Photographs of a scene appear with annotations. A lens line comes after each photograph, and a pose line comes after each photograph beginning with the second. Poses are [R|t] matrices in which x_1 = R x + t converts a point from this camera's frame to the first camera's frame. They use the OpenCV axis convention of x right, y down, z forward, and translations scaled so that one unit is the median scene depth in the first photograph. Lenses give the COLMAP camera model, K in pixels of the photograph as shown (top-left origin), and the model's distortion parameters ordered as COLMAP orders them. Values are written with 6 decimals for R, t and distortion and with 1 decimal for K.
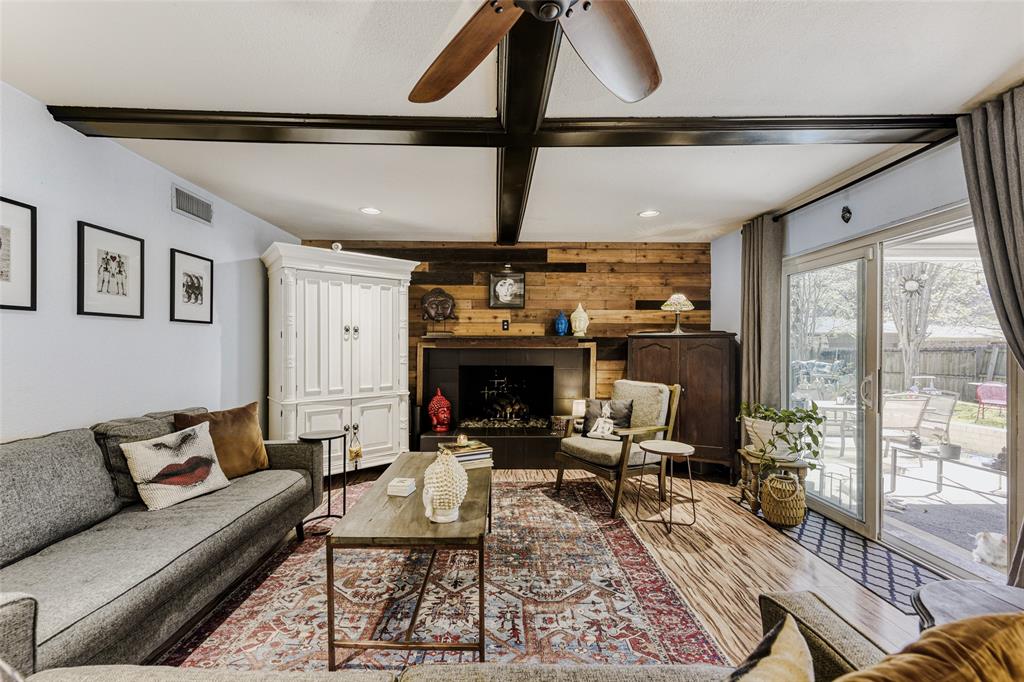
lens RADIAL K [[413.6, 0, 503.1], [0, 413.6, 345.9], [0, 0, 1]] dist [0.005563, -0.001488]
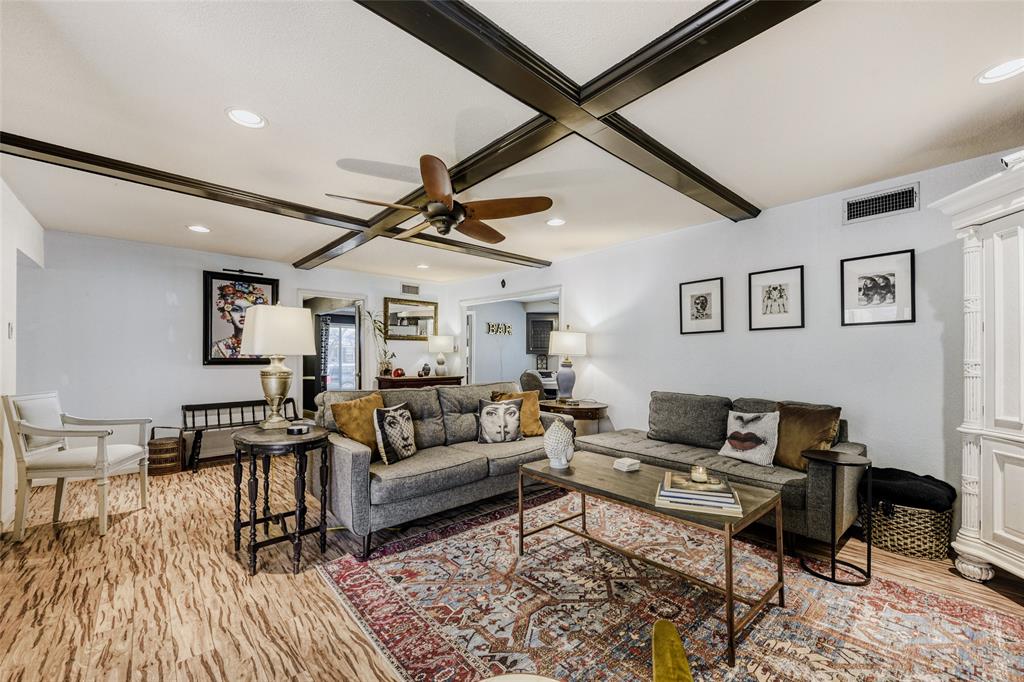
lens RADIAL K [[413.6, 0, 499.7], [0, 413.6, 357.0], [0, 0, 1]] dist [0.005563, -0.001488]
pose [[-0.774730, -0.003026, -0.632285, 0.773617], [-0.000015, 0.999989, -0.004768, 0.035588], [0.632292, -0.003685, -0.774721, 1.657810]]
